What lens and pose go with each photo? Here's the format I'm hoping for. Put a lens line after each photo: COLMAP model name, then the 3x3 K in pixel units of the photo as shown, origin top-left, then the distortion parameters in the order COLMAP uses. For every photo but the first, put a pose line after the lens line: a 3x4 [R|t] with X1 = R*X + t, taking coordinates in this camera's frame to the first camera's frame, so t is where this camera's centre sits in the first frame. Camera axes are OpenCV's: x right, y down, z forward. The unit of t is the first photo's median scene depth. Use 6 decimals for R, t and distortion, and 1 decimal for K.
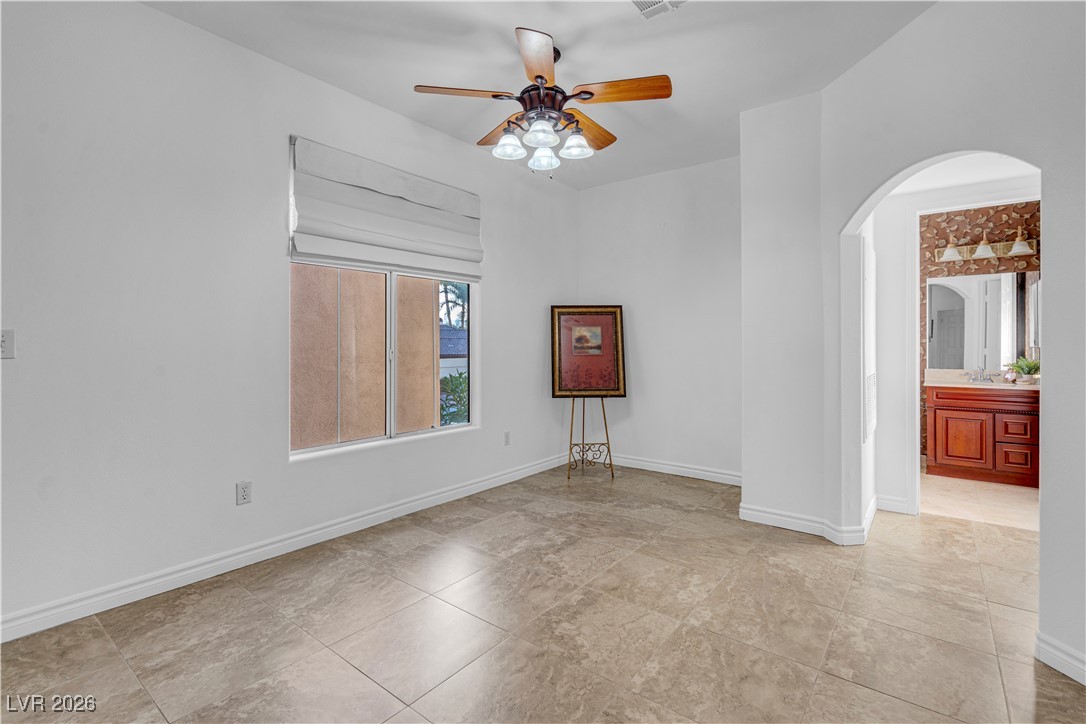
lens RADIAL K [[505.6, 0, 544.7], [0, 505.6, 343.7], [0, 0, 1]] dist [-0.000319, 0.000073]
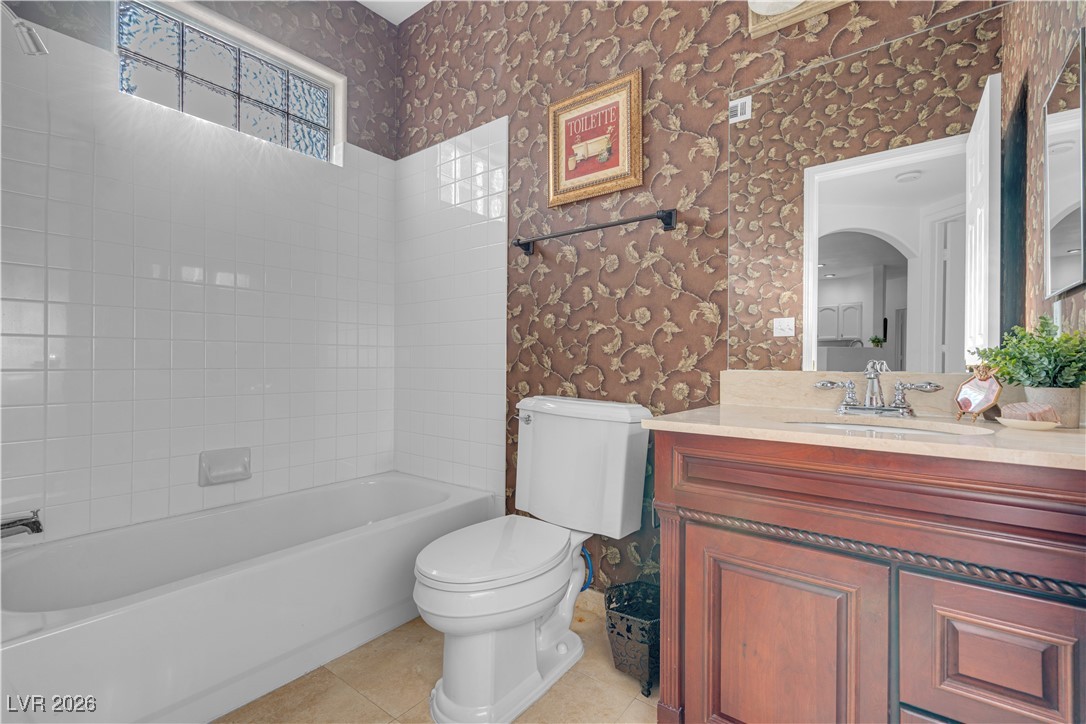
lens RADIAL K [[494.3, 0, 535.8], [0, 494.3, 364.4], [0, 0, 1]] dist [-0.001663, 0.000459]
pose [[0.999990, 0.004103, -0.001622, 0.698895], [-0.004096, 0.999981, 0.004512, 0.049242], [0.001640, -0.004505, 0.999989, 0.750701]]
